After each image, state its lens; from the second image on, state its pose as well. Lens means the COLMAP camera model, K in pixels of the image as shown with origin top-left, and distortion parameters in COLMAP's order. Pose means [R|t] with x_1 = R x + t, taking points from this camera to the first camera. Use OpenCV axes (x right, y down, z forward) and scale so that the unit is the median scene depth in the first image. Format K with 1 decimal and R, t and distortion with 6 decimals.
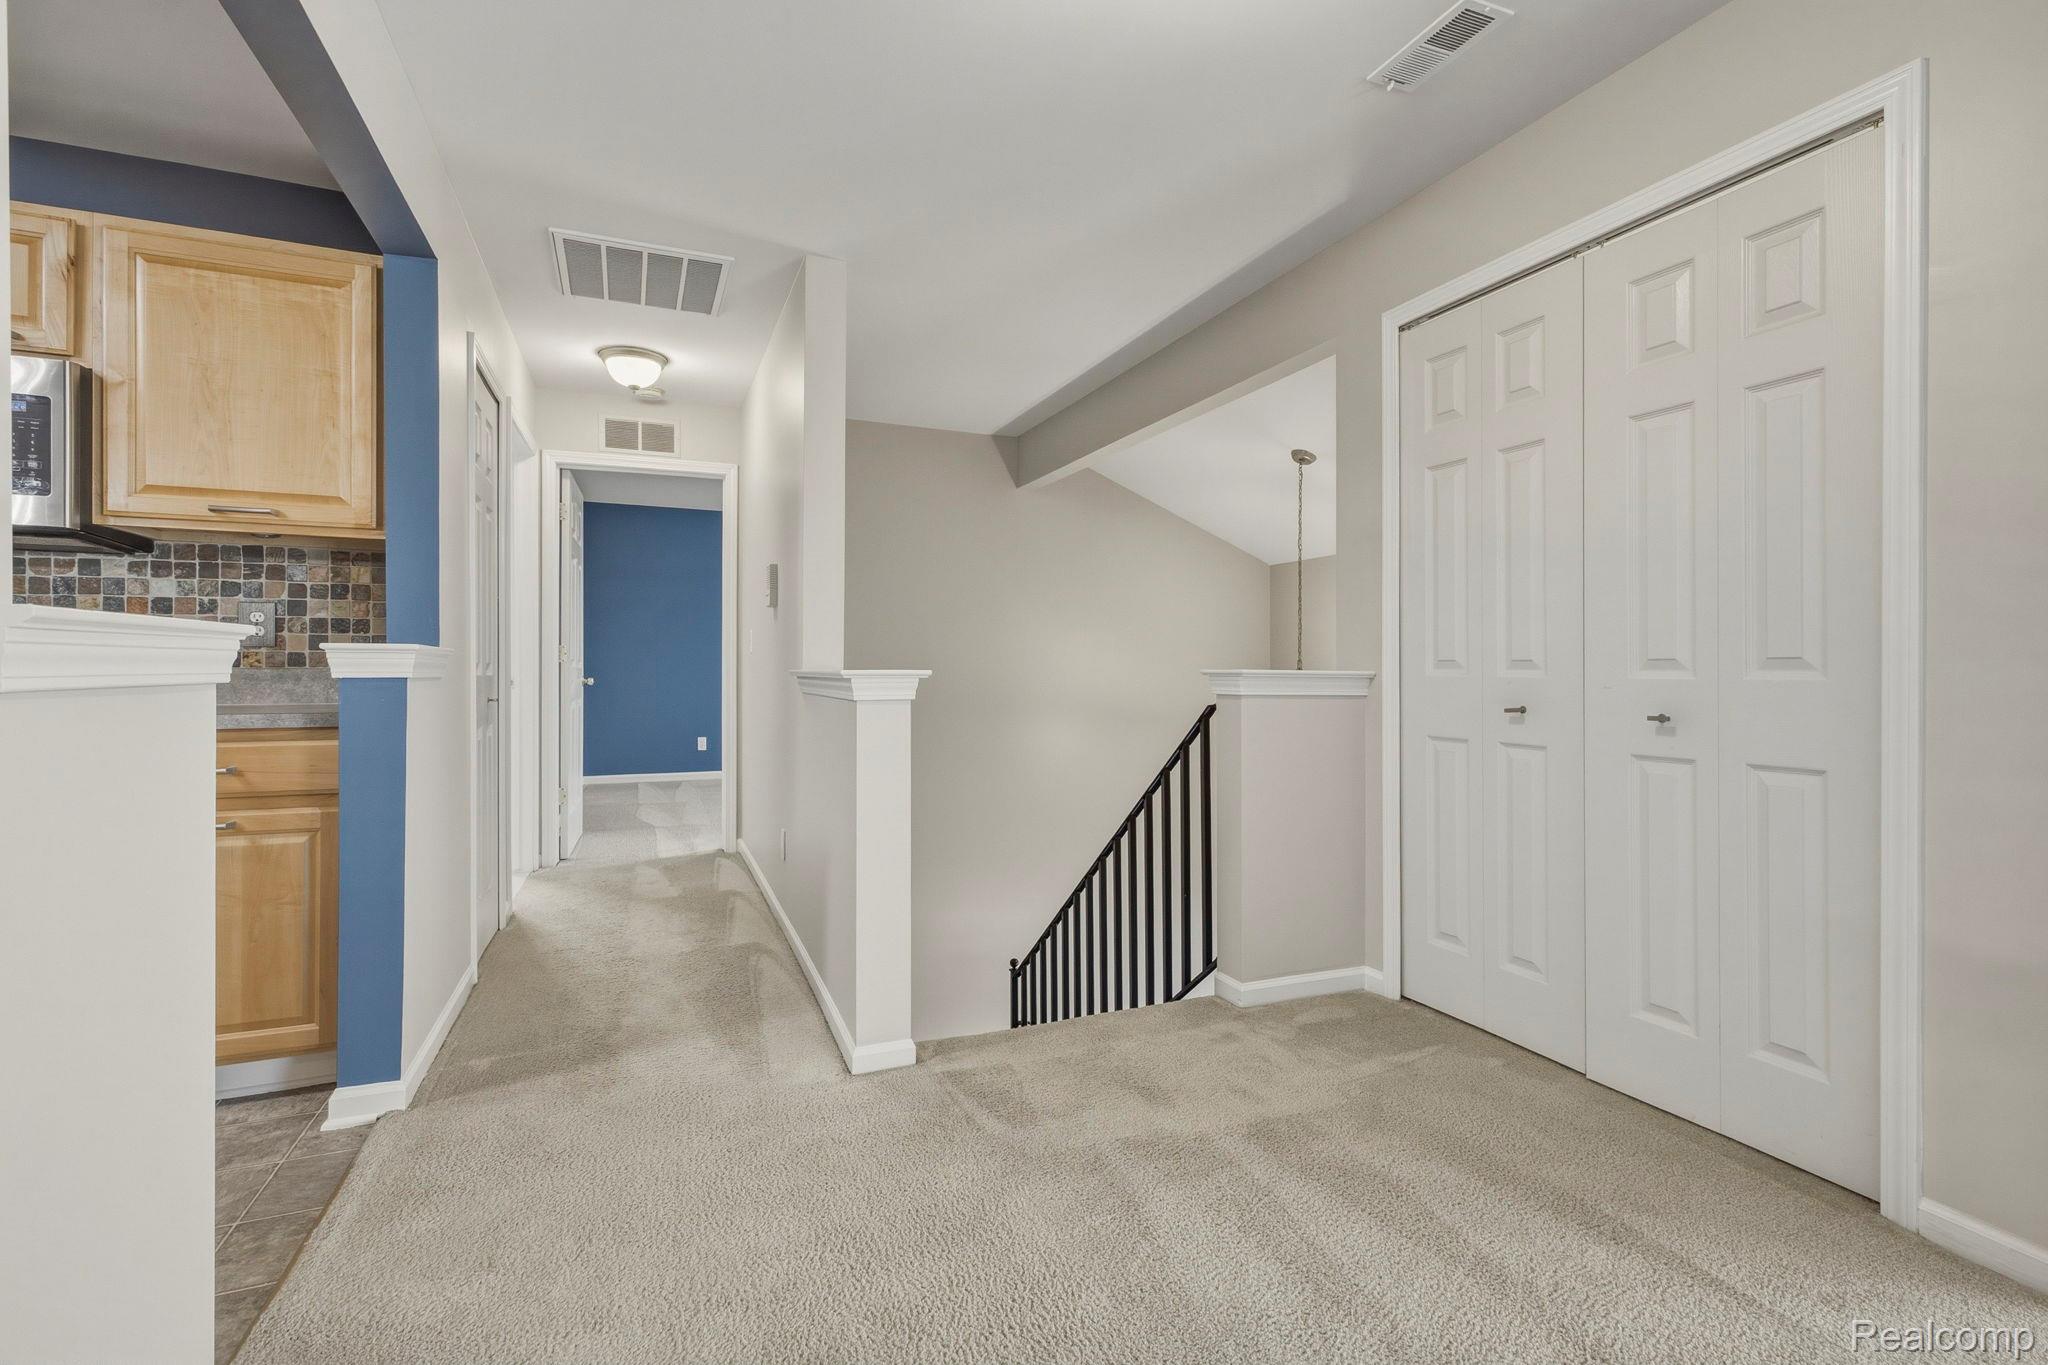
lens RADIAL K [[915.7, 0, 1022.8], [0, 915.7, 668.3], [0, 0, 1]] dist [0.003550, 0.001023]
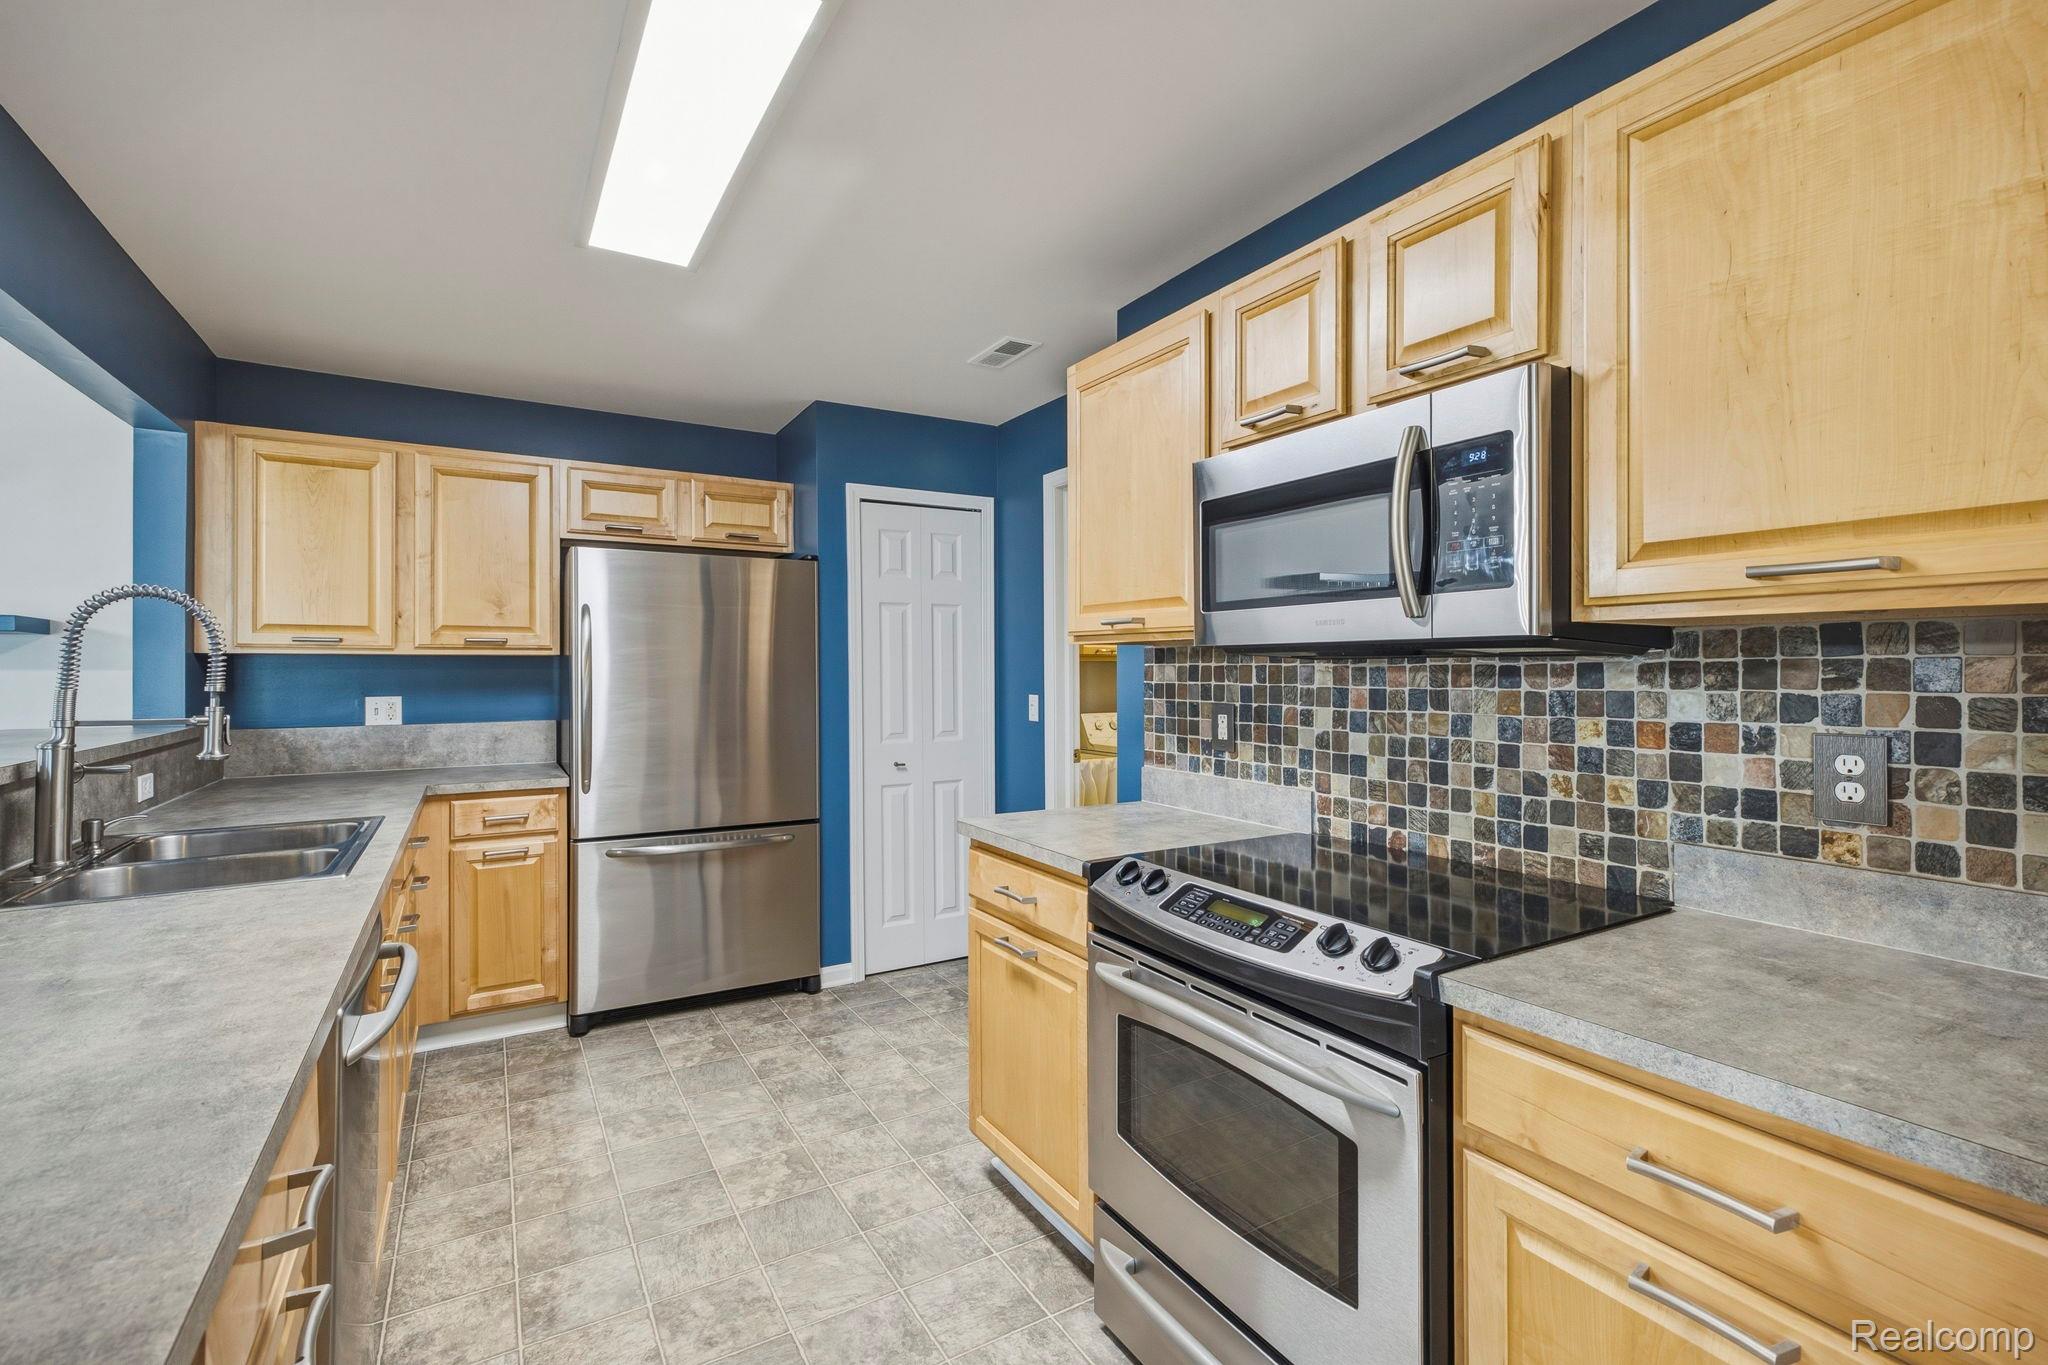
lens RADIAL K [[915.7, 0, 1038.7], [0, 915.7, 670.6], [0, 0, 1]] dist [0.003550, 0.001023]
pose [[0.151404, -0.003473, -0.988466, -0.410131], [0.001317, 0.999994, -0.003311, -0.108309], [0.988471, -0.000801, 0.151407, 0.492908]]
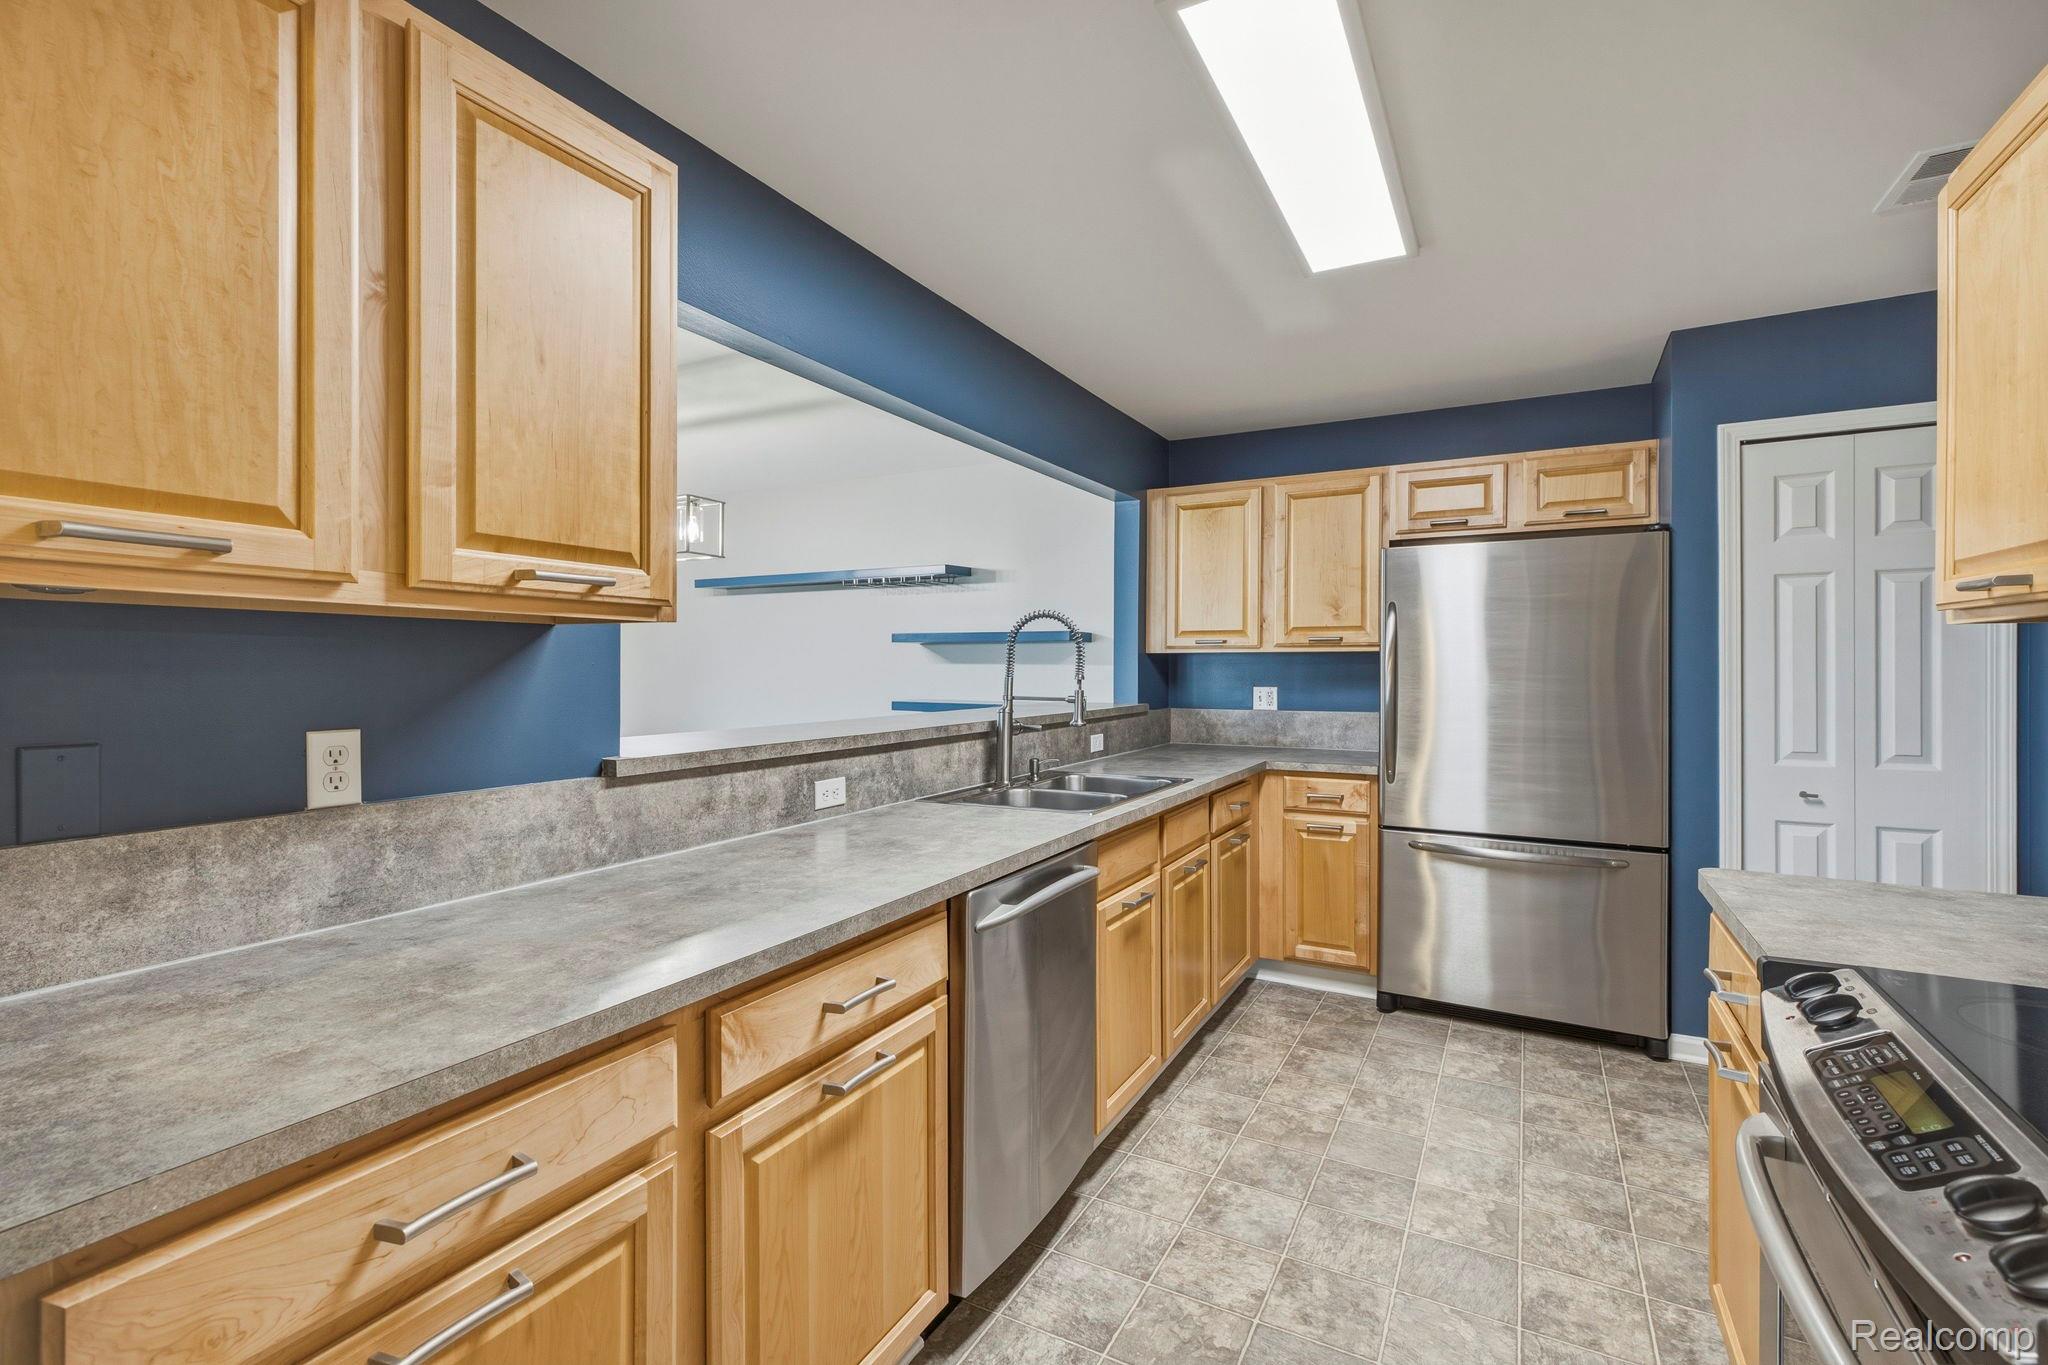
lens RADIAL K [[915.7, 0, 1034.0], [0, 915.7, 674.6], [0, 0, 1]] dist [0.003550, 0.001023]
pose [[-0.777558, 0.002414, -0.628806, -0.491381], [-0.003445, 0.999961, 0.008099, -0.109157], [0.628802, 0.008464, -0.777520, 0.692051]]
